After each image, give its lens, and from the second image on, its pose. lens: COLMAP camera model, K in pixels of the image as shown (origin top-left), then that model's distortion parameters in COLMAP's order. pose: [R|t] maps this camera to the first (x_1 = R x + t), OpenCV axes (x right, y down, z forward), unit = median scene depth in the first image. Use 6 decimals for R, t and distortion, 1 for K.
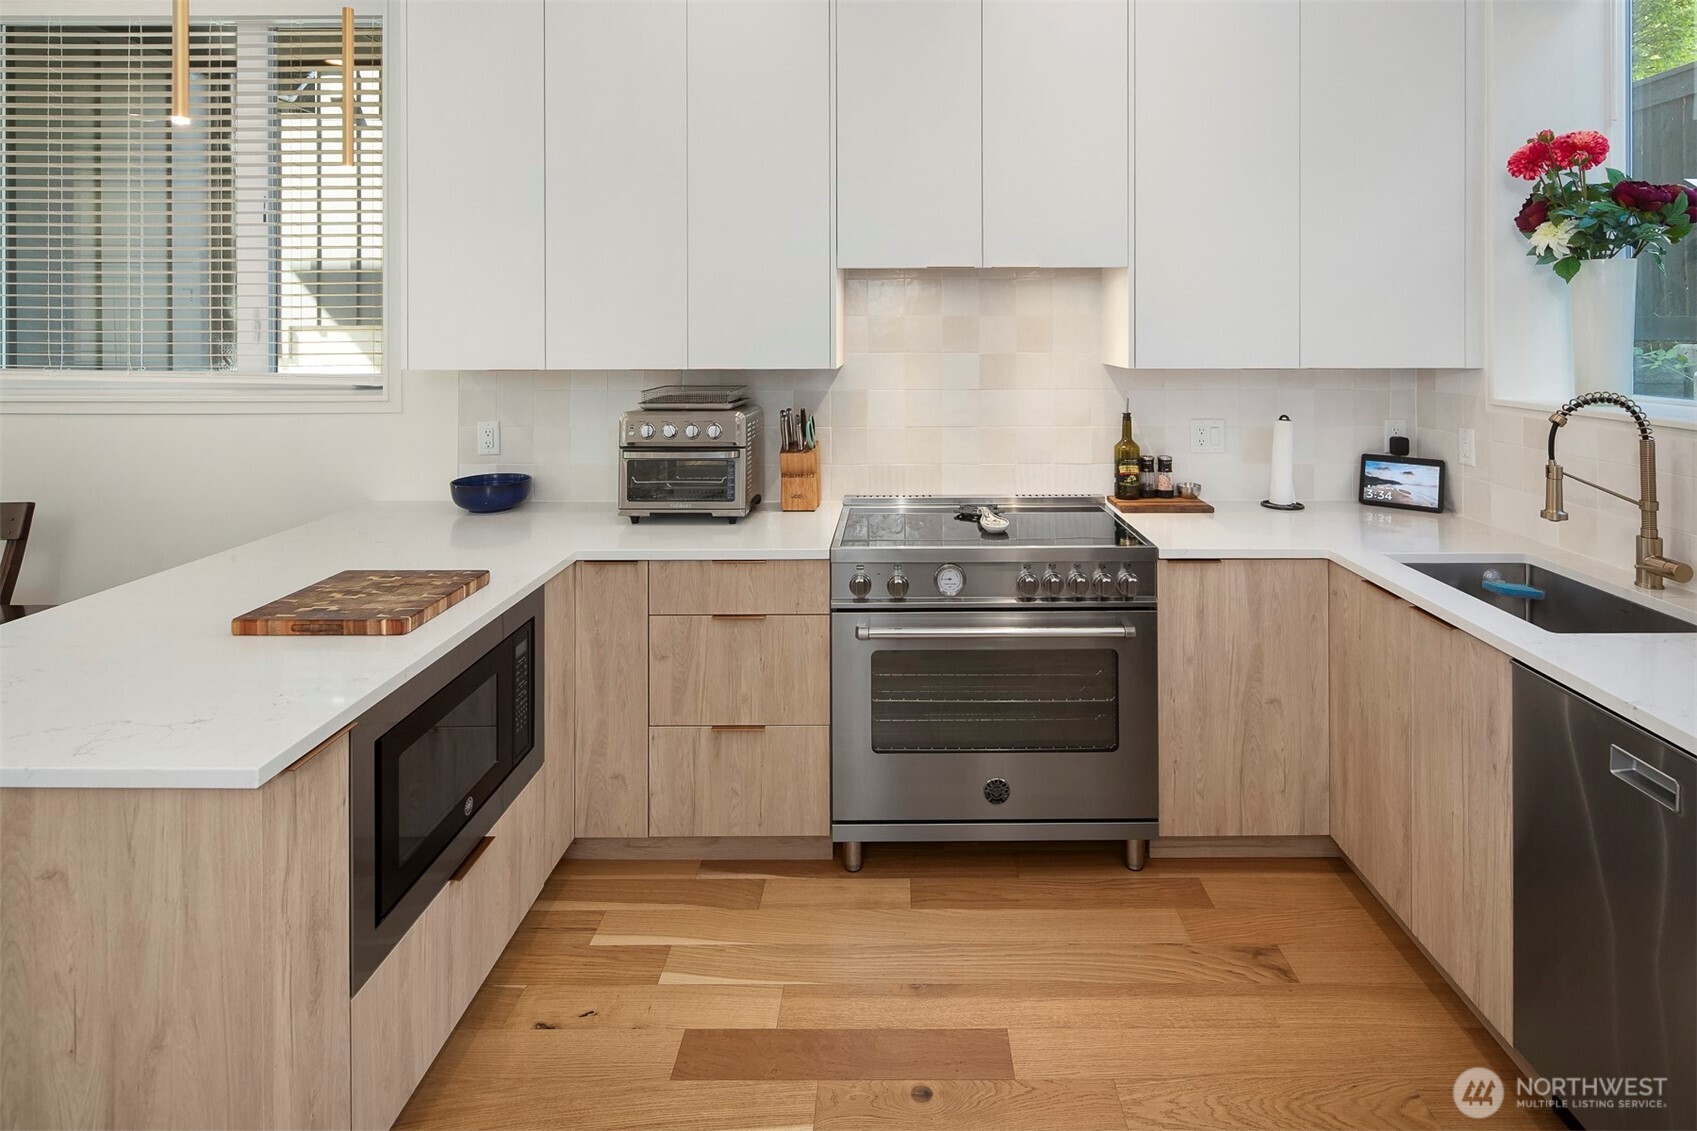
lens RADIAL K [[821.4, 0, 839.7], [0, 821.4, 338.3], [0, 0, 1]] dist [0.002778, -0.001378]
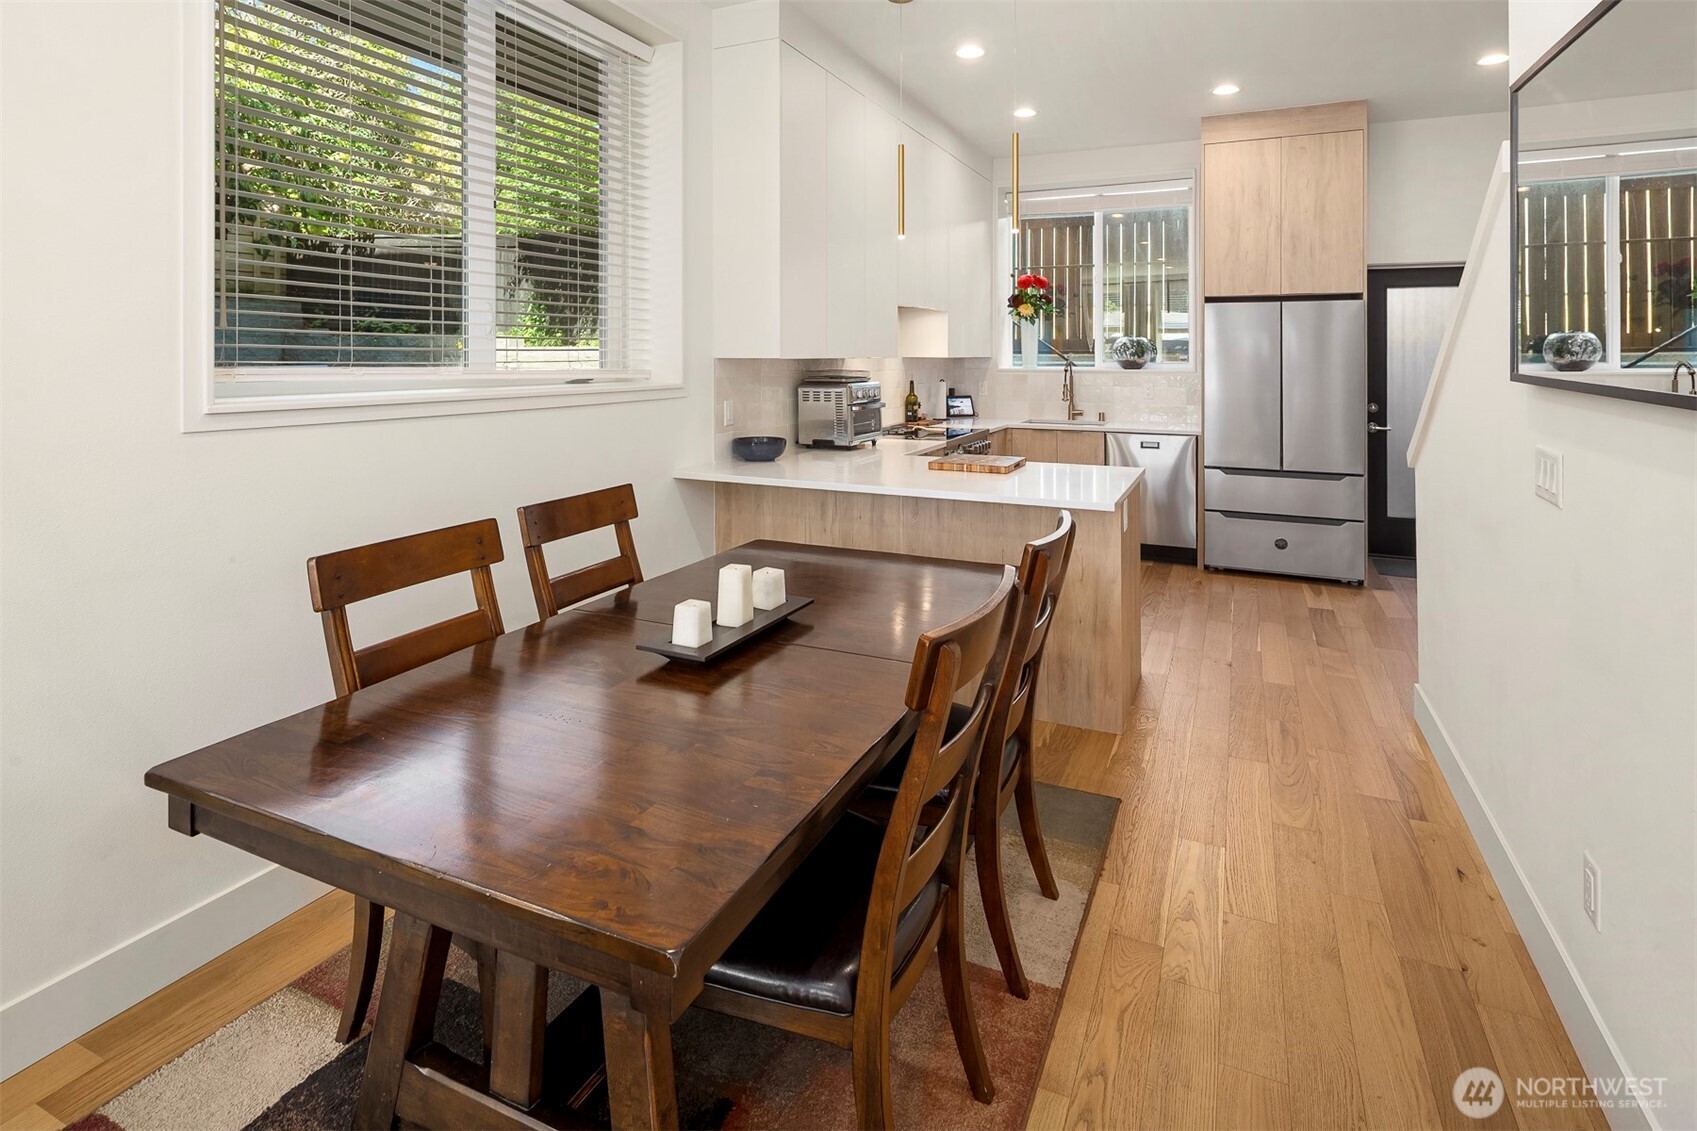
lens RADIAL K [[821.4, 0, 883.4], [0, 821.4, 345.8], [0, 0, 1]] dist [0.002778, -0.001378]
pose [[0.406360, 0.012944, 0.913621, -1.896643], [0.007401, 0.999820, -0.017457, 0.047956], [-0.913683, 0.013856, 0.406191, 0.279195]]
